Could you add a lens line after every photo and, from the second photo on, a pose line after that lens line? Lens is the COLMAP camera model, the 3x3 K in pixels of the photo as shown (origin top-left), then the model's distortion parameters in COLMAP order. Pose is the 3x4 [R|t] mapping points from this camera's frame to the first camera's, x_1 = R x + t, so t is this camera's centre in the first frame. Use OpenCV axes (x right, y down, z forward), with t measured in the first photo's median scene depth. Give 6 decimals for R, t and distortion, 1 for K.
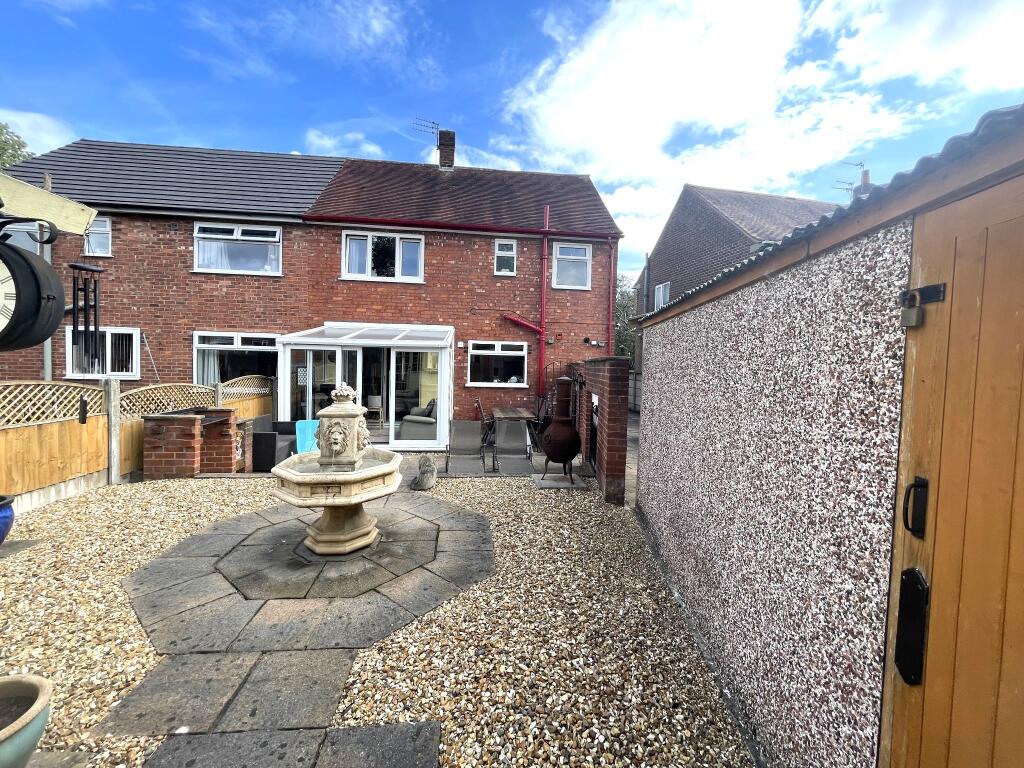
lens RADIAL K [[413.9, 0, 508.8], [0, 413.9, 376.6], [0, 0, 1]] dist [-0.004011, 0.000336]
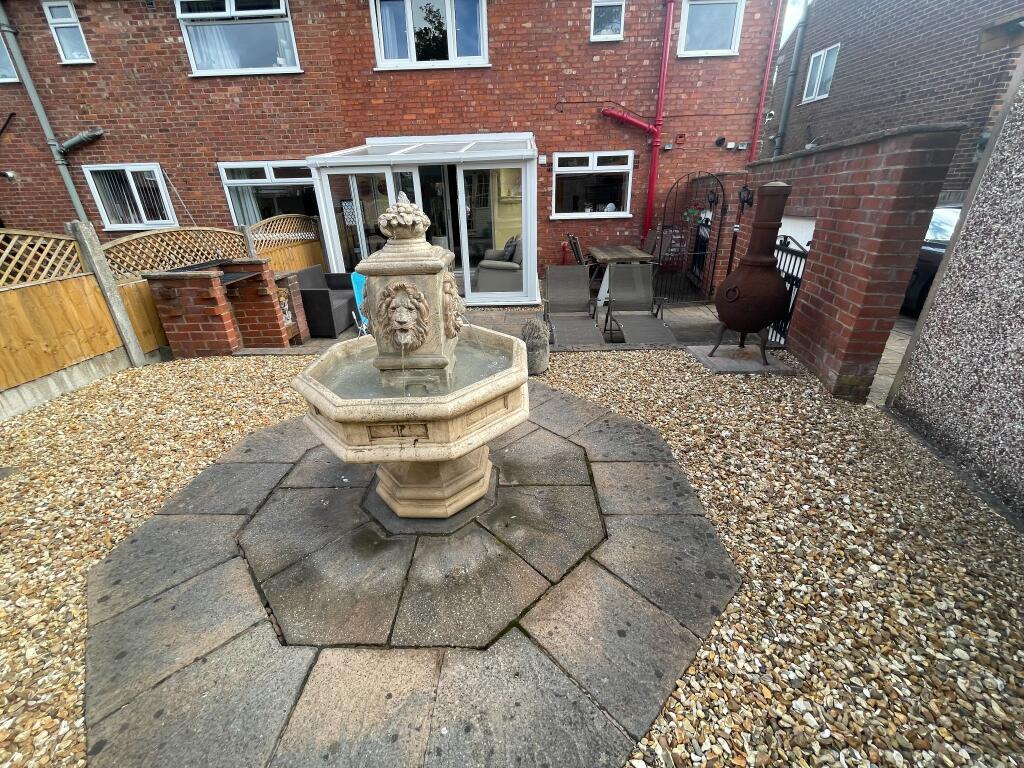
lens RADIAL K [[413.9, 0, 512.1], [0, 413.9, 376.4], [0, 0, 1]] dist [-0.004011, 0.000336]
pose [[0.990417, 0.006208, -0.137970, -0.078923], [0.044931, 0.930163, 0.364388, 0.014400], [0.130597, -0.367095, 0.920970, 0.192649]]
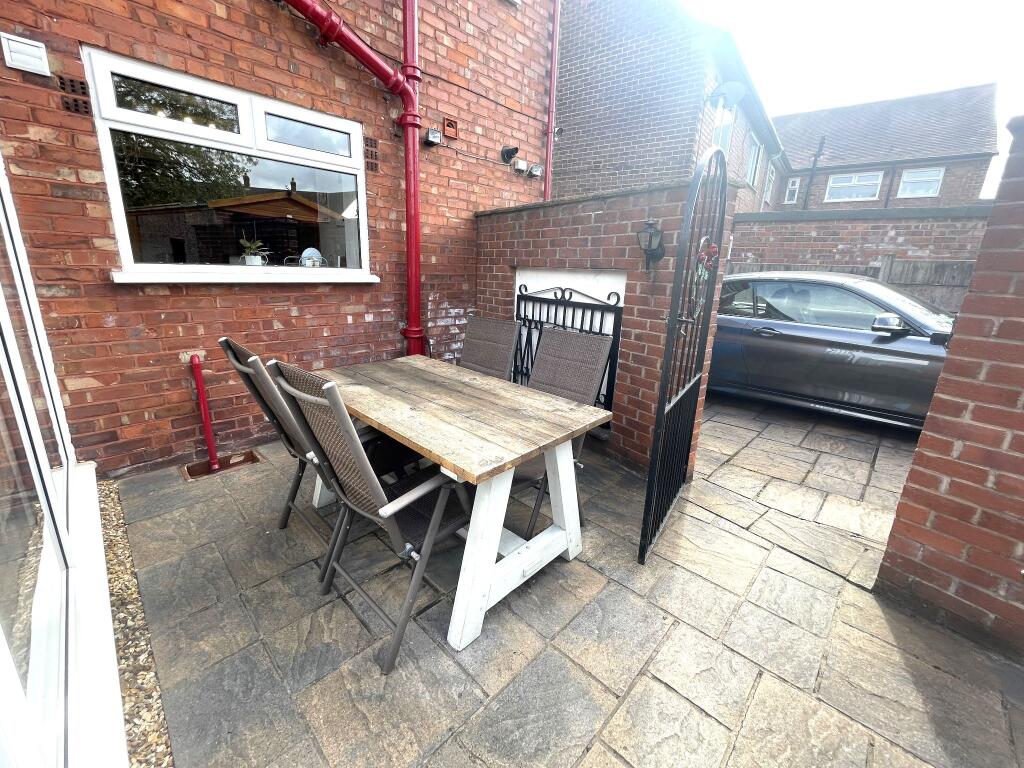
lens RADIAL K [[413.9, 0, 509.9], [0, 413.9, 374.9], [0, 0, 1]] dist [-0.004011, 0.000336]
pose [[0.756626, -0.160965, 0.633725, -0.111114], [0.003930, 0.970326, 0.241768, 0.023455], [-0.653836, -0.180437, 0.734806, 0.830040]]
